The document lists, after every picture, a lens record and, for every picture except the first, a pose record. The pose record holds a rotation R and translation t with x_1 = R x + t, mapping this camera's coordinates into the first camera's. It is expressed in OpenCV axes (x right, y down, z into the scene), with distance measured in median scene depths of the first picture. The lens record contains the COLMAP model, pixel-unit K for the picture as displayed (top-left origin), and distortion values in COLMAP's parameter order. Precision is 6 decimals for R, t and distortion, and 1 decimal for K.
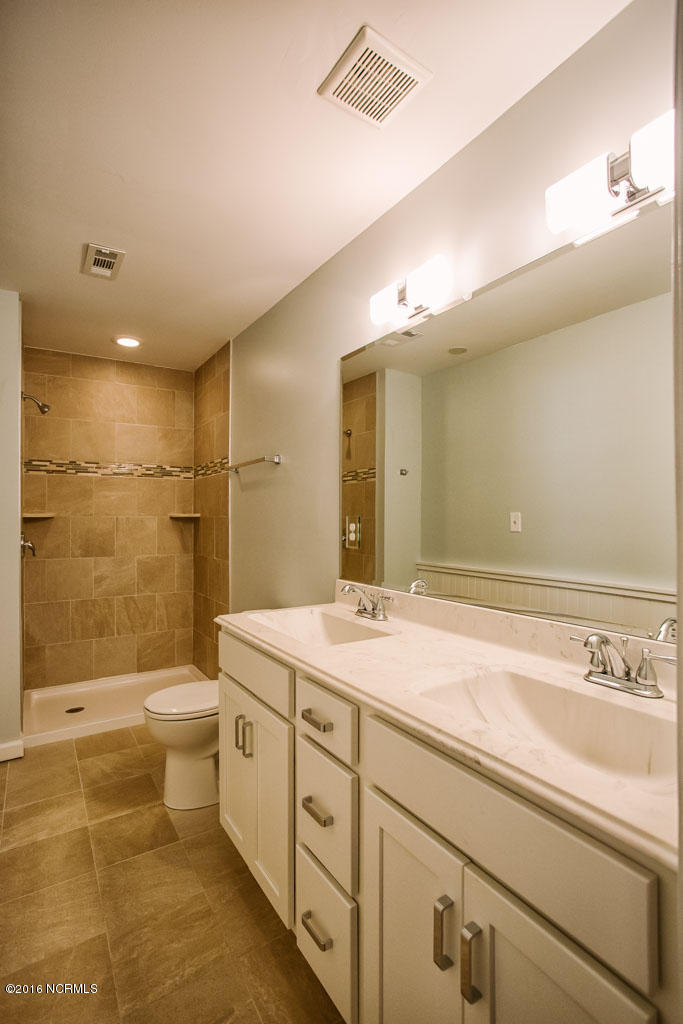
lens RADIAL K [[492.1, 0, 340.1], [0, 492.1, 512.8], [0, 0, 1]] dist [-0.041781, 0.025778]
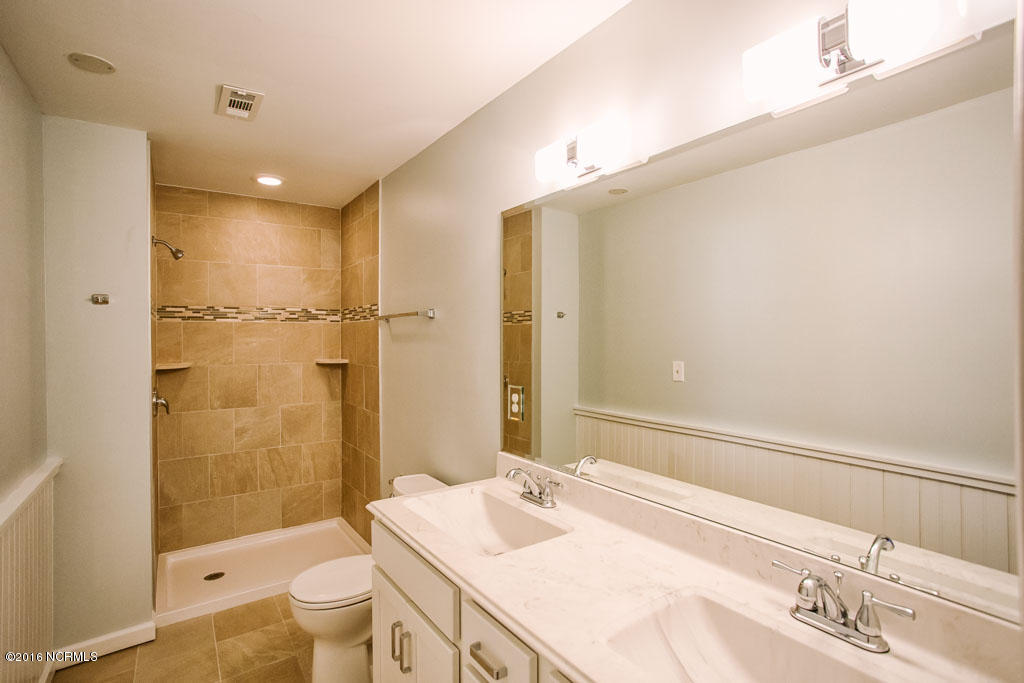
lens RADIAL K [[492.1, 0, 508.0], [0, 492.1, 336.9], [0, 0, 1]] dist [-0.041781, 0.025778]
pose [[0.999216, -0.004095, 0.039382, -0.020022], [0.003804, 0.999965, 0.007459, -0.074864], [-0.039411, -0.007303, 0.999196, 0.060920]]
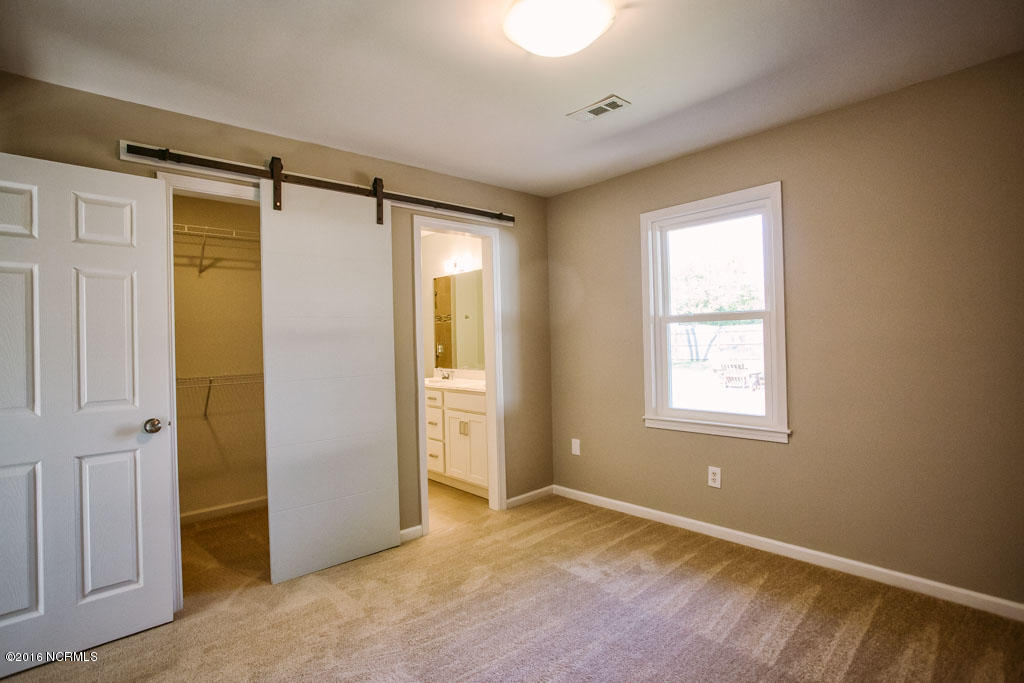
lens RADIAL K [[506.7, 0, 511.1], [0, 506.7, 338.9], [0, 0, 1]] dist [-0.005044, 0.001244]
pose [[0.984929, -0.025251, 0.171105, -0.048303], [0.024263, 0.999675, 0.007867, -0.020576], [-0.171248, -0.003597, 0.985221, -1.358049]]
